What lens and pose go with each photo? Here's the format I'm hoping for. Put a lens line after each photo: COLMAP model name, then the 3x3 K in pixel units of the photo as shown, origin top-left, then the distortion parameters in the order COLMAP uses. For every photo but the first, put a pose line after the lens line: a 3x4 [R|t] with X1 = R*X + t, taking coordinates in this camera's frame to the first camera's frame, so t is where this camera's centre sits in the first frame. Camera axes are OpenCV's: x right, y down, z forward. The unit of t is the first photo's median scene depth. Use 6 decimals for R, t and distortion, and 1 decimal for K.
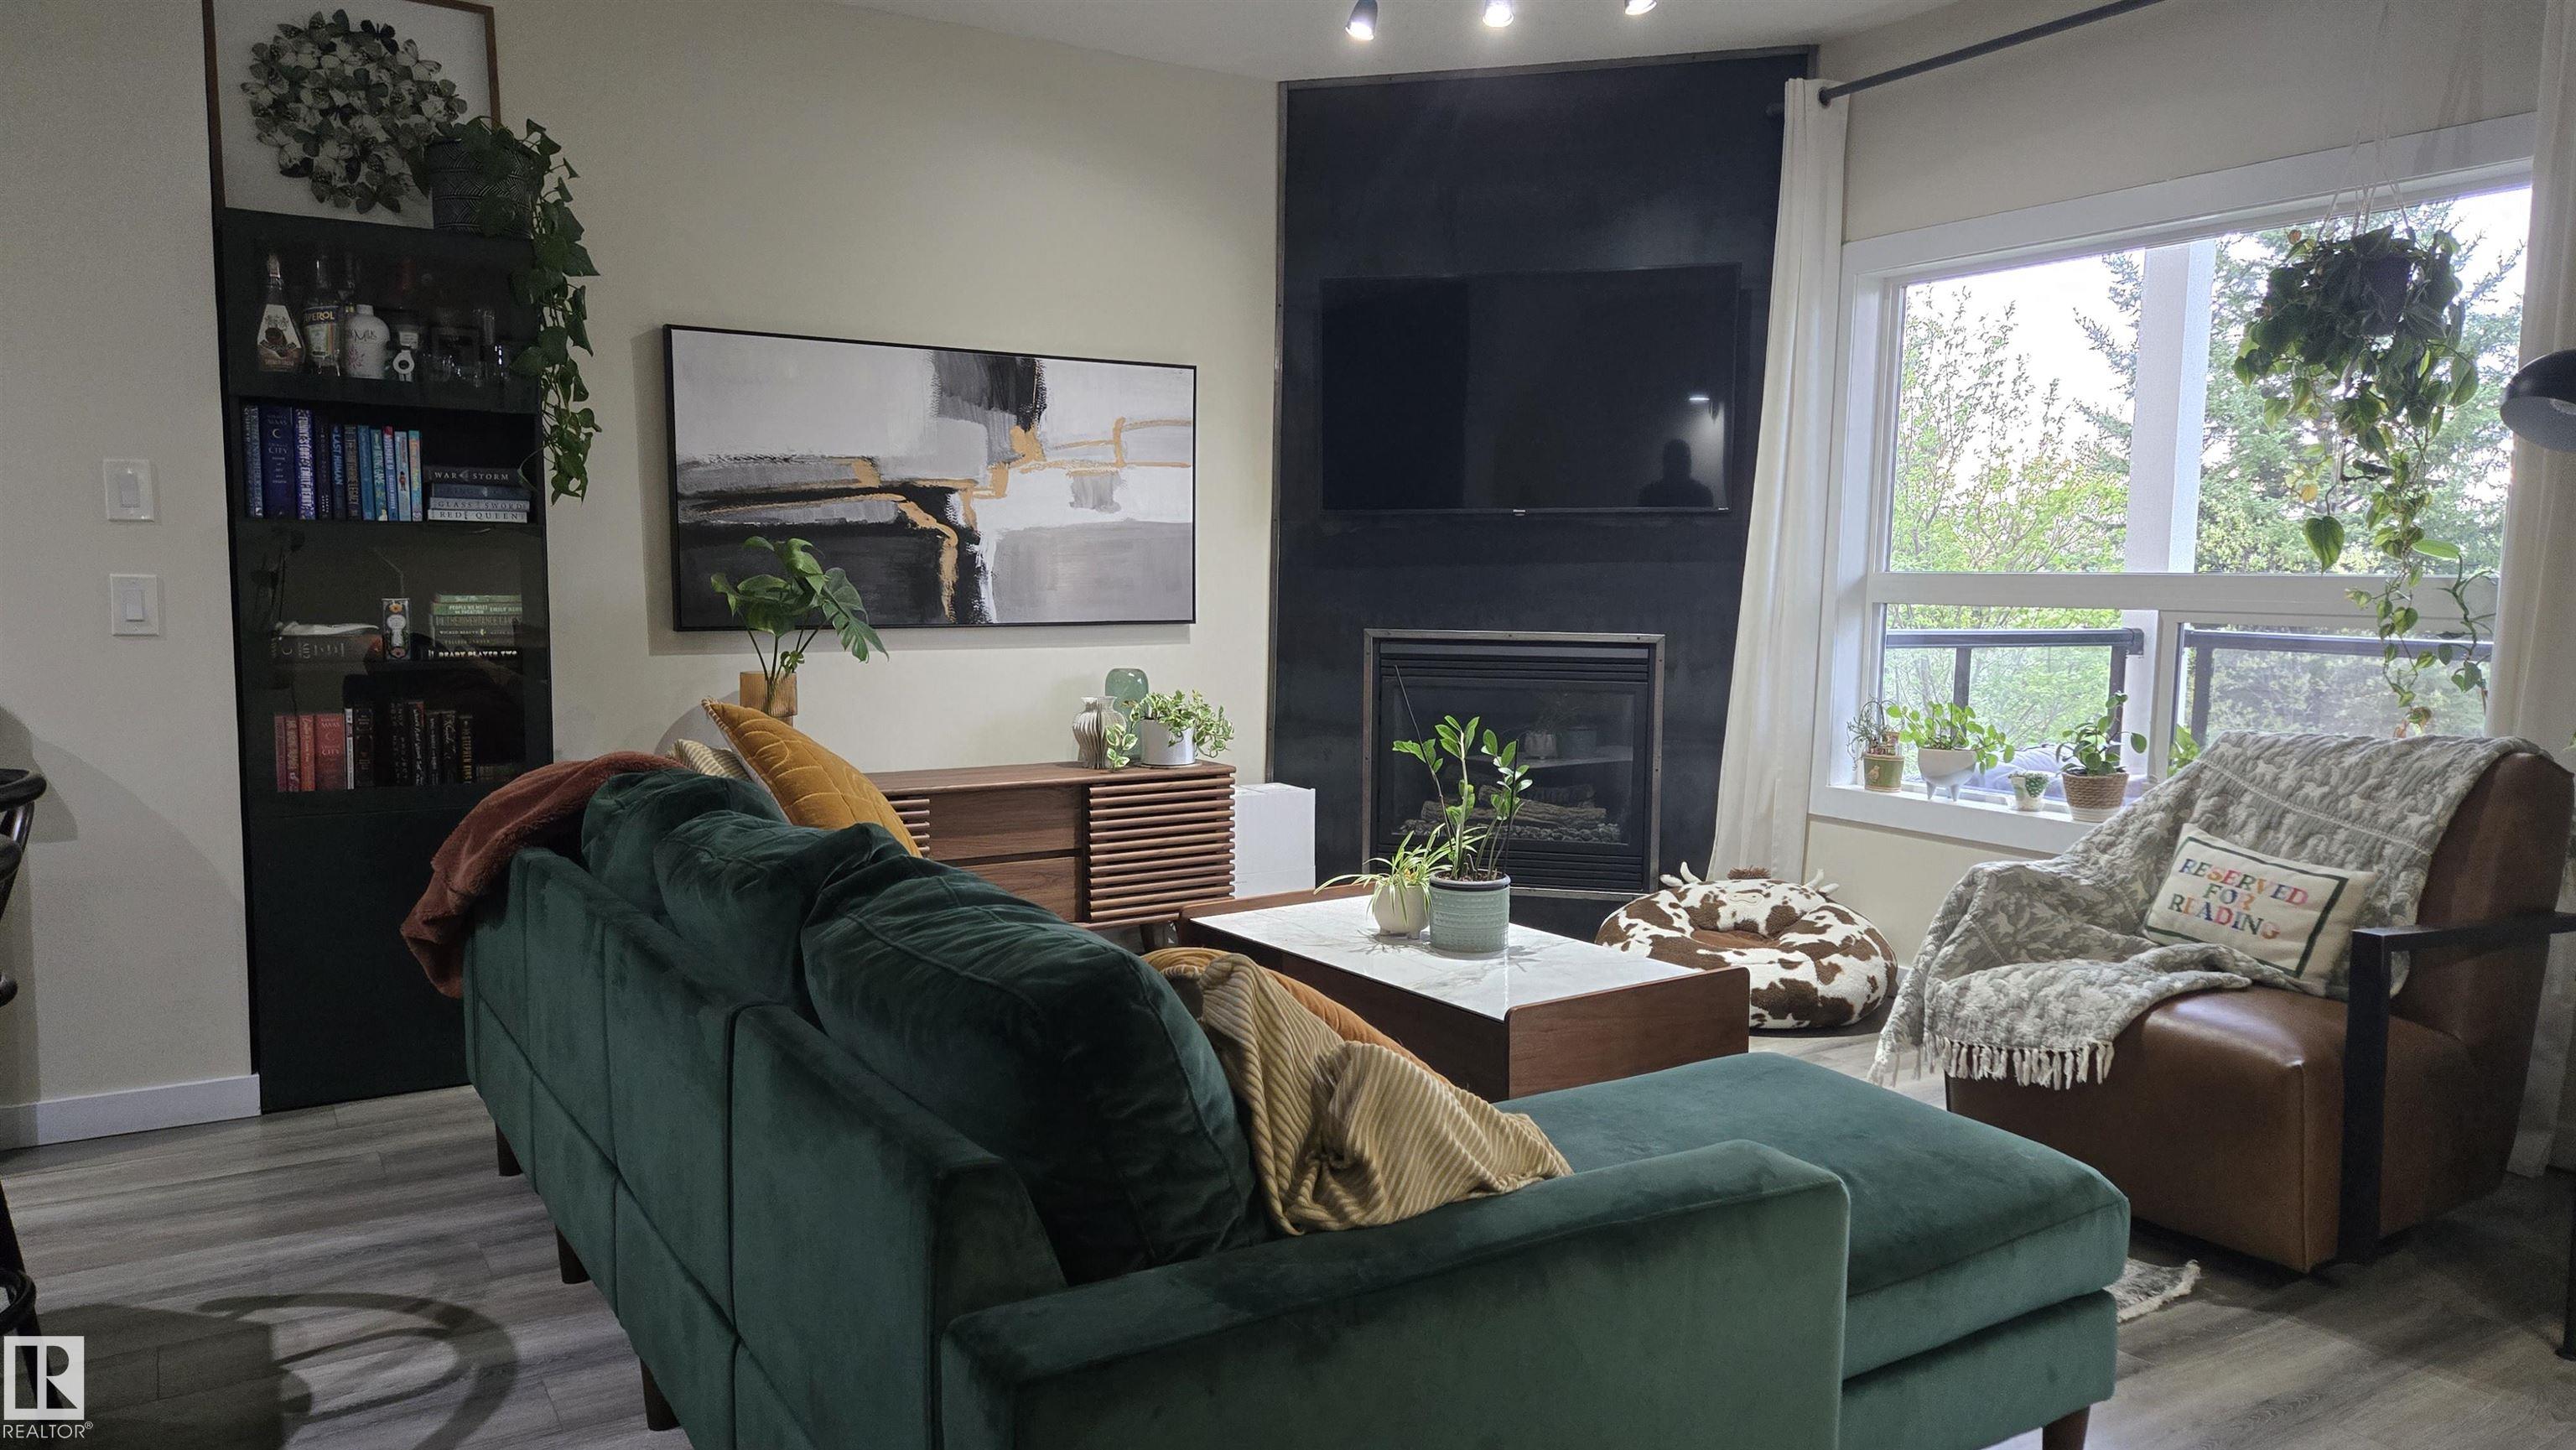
lens RADIAL K [[1719.3, 0, 1275.8], [0, 1719.3, 734.2], [0, 0, 1]] dist [0.063217, -0.046516]
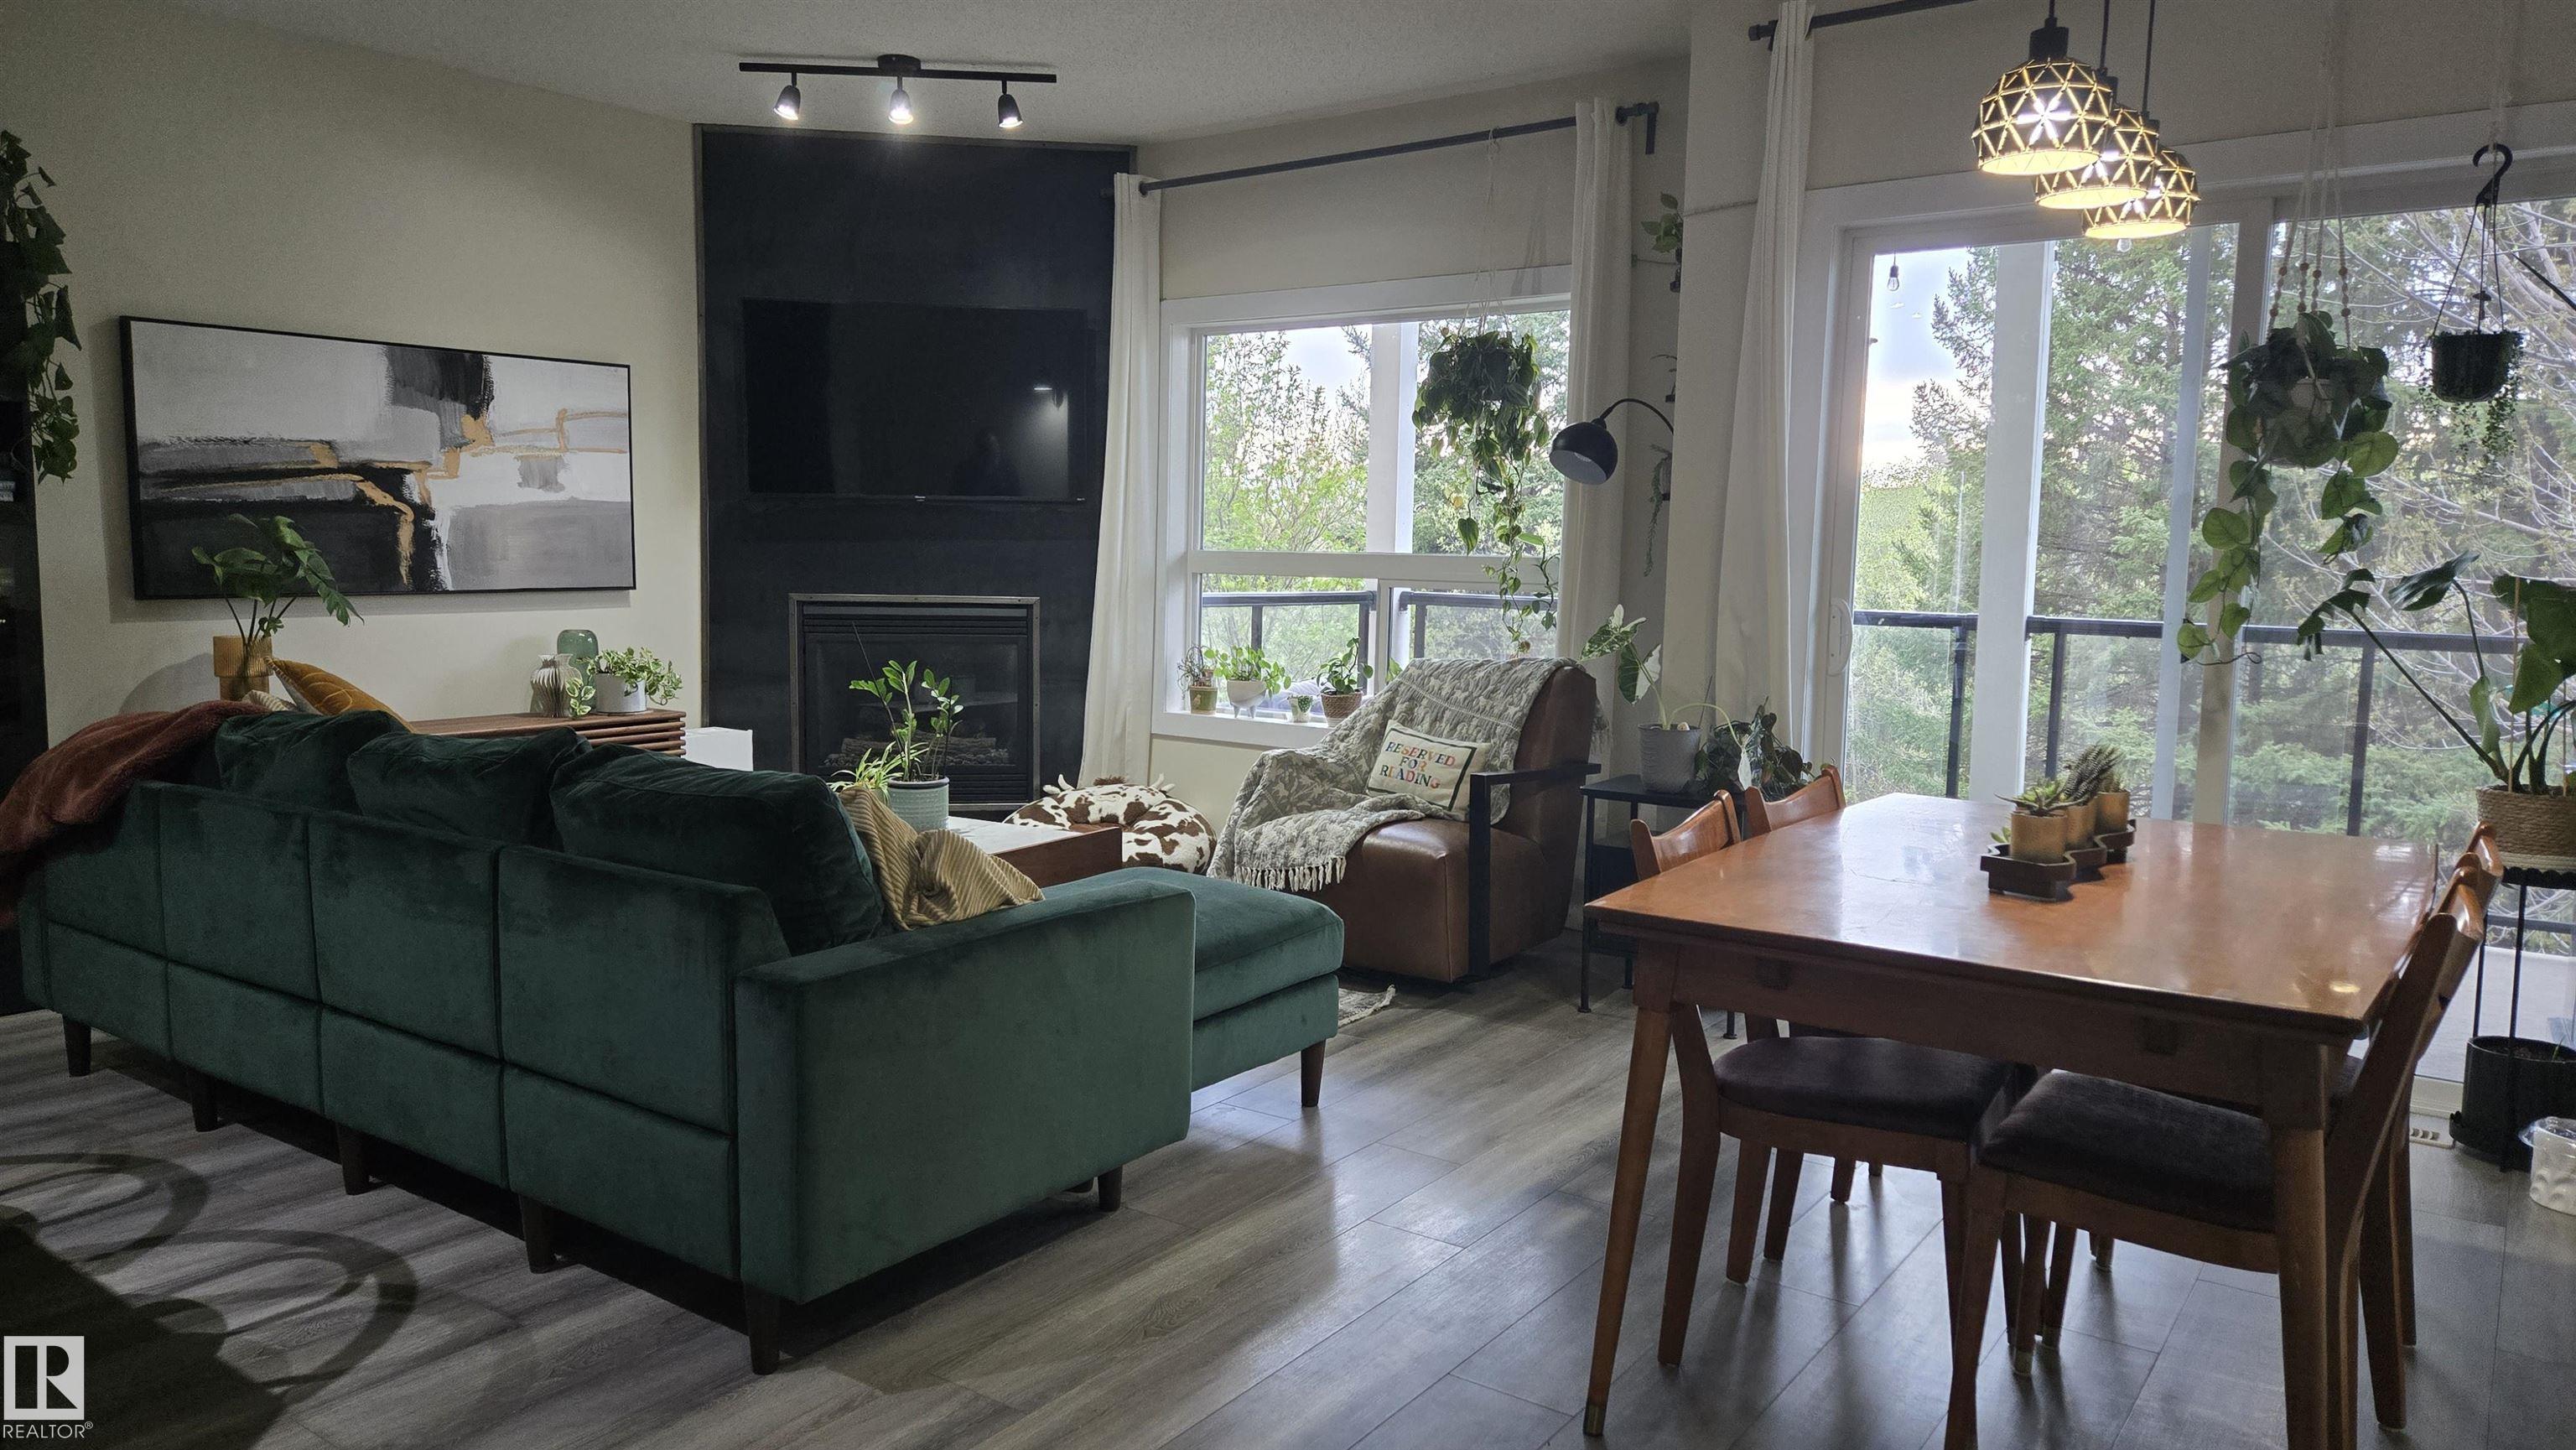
lens RADIAL K [[1719.3, 0, 1281.1], [0, 1719.3, 716.6], [0, 0, 1]] dist [0.063217, -0.046516]
pose [[0.926343, -0.033582, 0.375181, -0.110017], [0.029211, 0.999423, 0.017335, 0.016482], [-0.375547, -0.005098, 0.926789, -0.302651]]
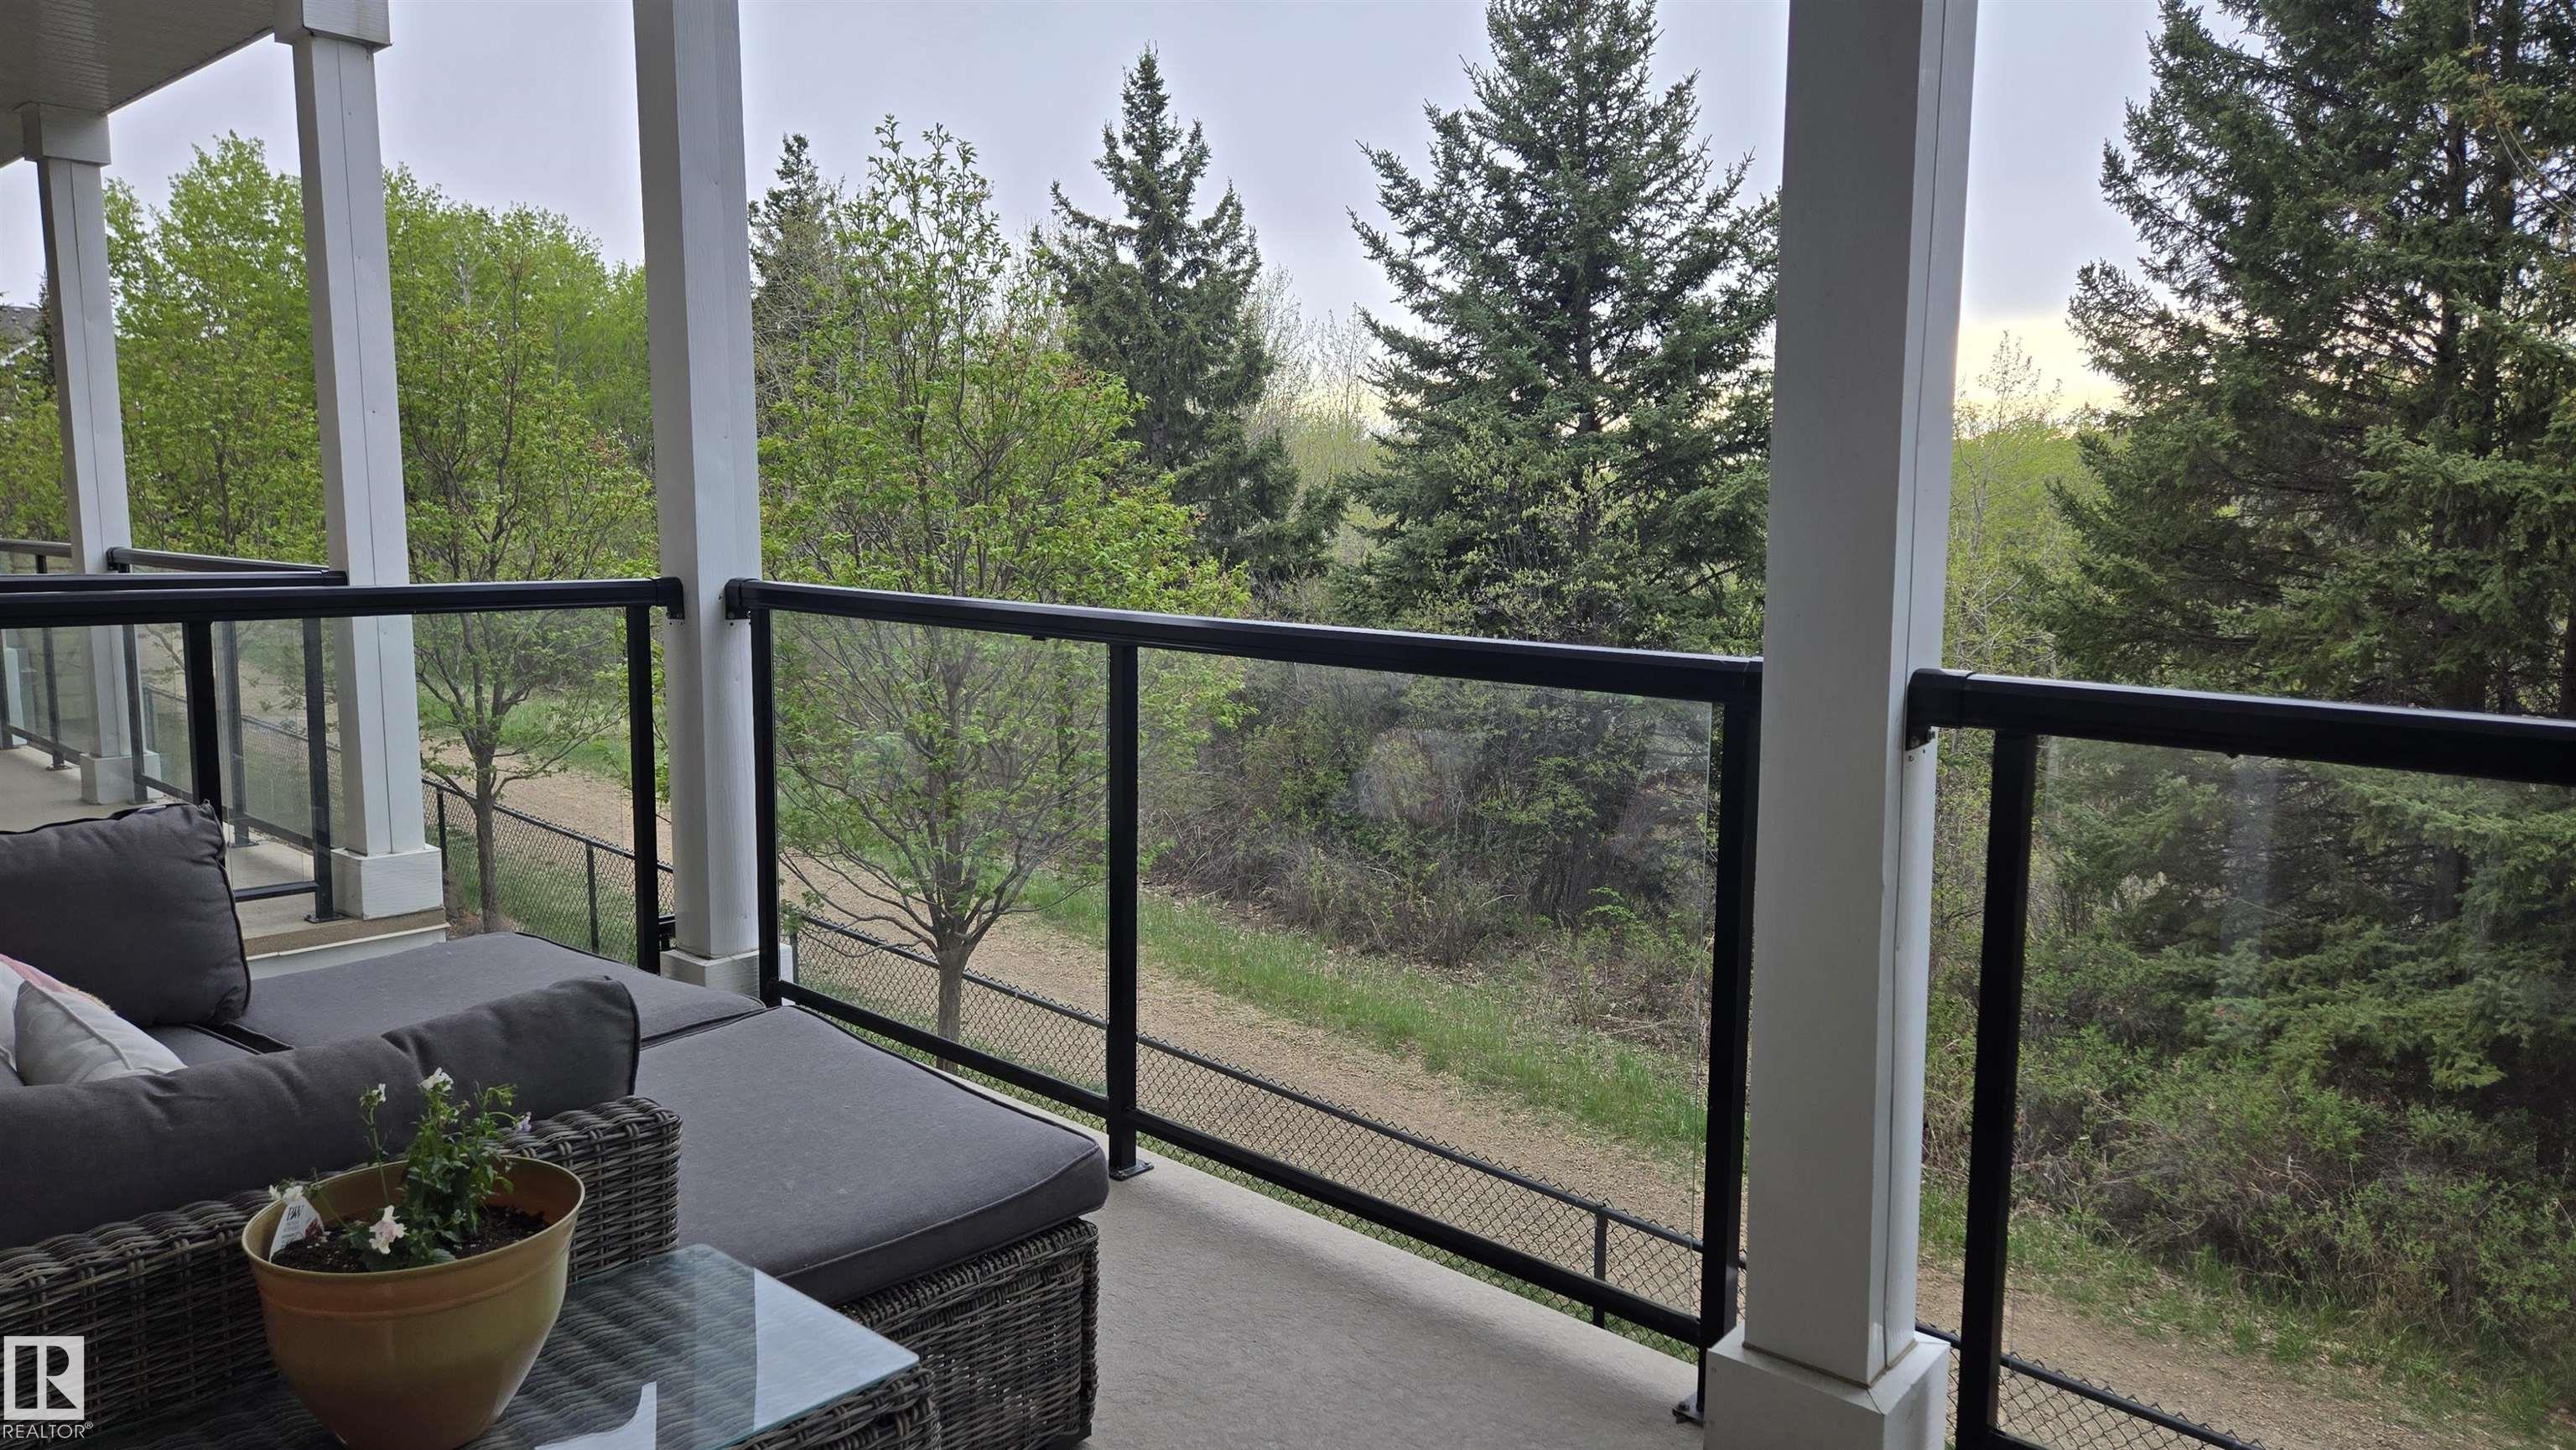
lens RADIAL K [[1719.3, 0, 1280.3], [0, 1719.3, 724.8], [0, 0, 1]] dist [0.063217, -0.046516]
pose [[0.963778, -0.041959, 0.263384, 0.882347], [0.032166, 0.998625, 0.041385, -0.043012], [-0.264759, -0.031414, 0.963803, 0.543713]]
